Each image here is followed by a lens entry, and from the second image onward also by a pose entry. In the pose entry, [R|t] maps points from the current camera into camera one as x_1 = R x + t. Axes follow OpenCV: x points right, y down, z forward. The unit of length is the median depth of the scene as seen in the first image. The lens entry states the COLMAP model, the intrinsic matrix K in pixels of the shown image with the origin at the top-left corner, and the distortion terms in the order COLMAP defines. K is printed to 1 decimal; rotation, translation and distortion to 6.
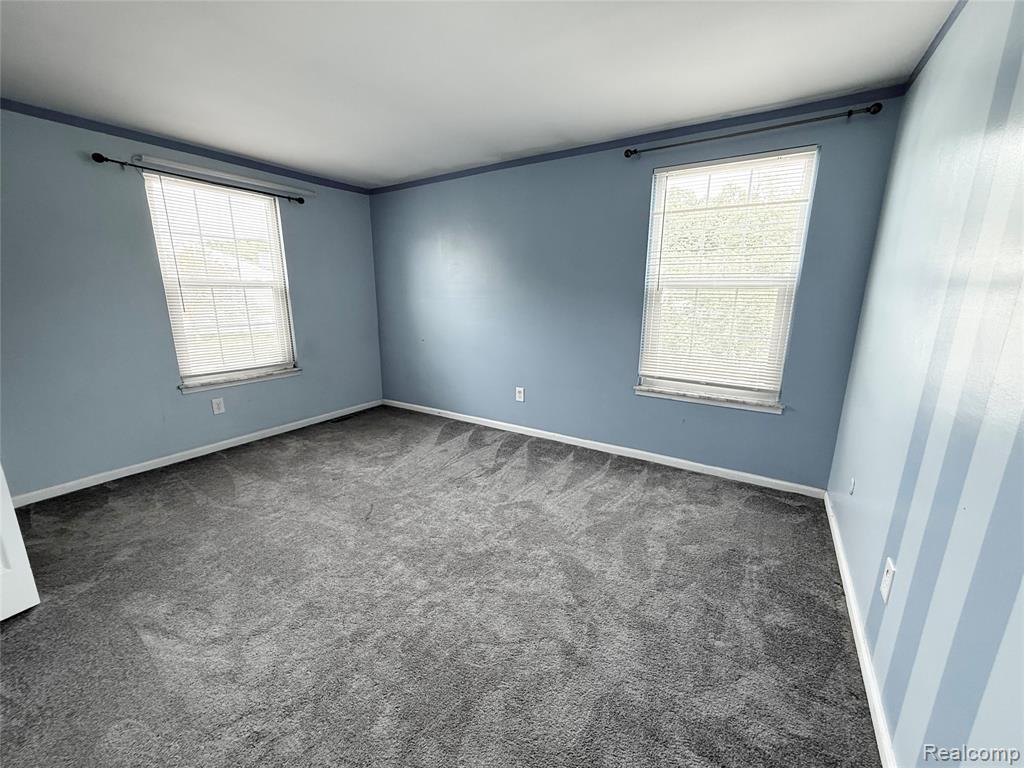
lens RADIAL K [[407.5, 0, 512.1], [0, 407.5, 383.1], [0, 0, 1]] dist [0.002008, -0.000590]
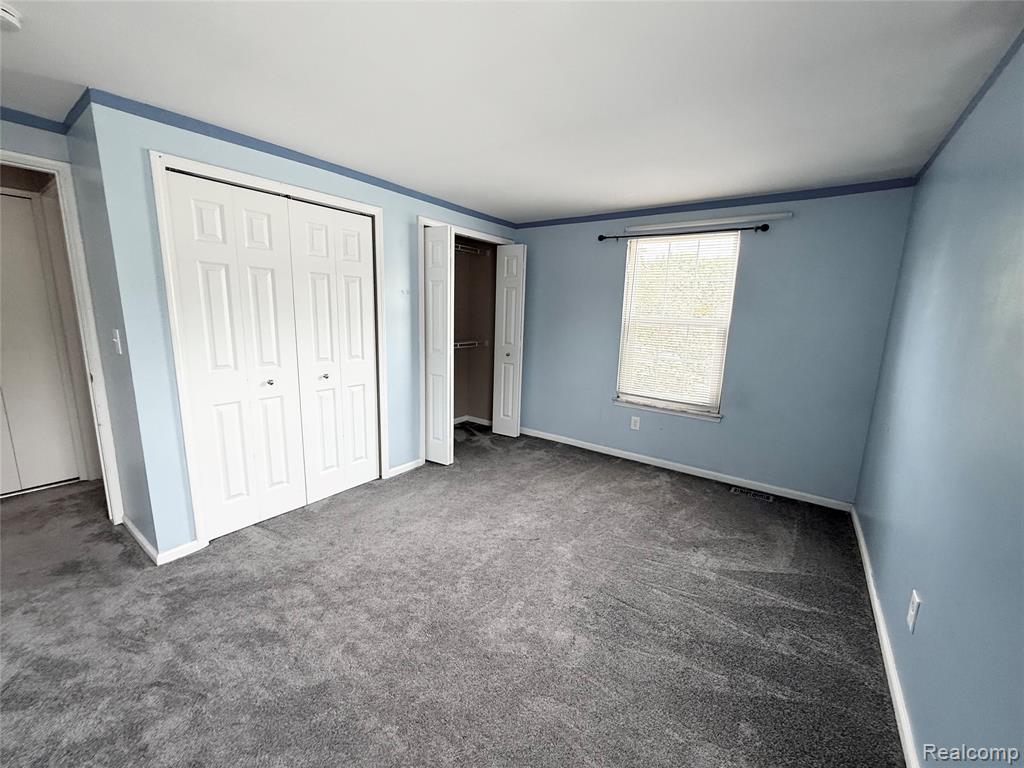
lens RADIAL K [[407.5, 0, 513.5], [0, 407.5, 383.6], [0, 0, 1]] dist [0.002008, -0.000590]
pose [[-0.057685, 0.167630, -0.984161, 0.426988], [-0.253478, 0.951039, 0.176846, -0.166544], [0.965620, 0.259664, -0.012371, 0.626488]]
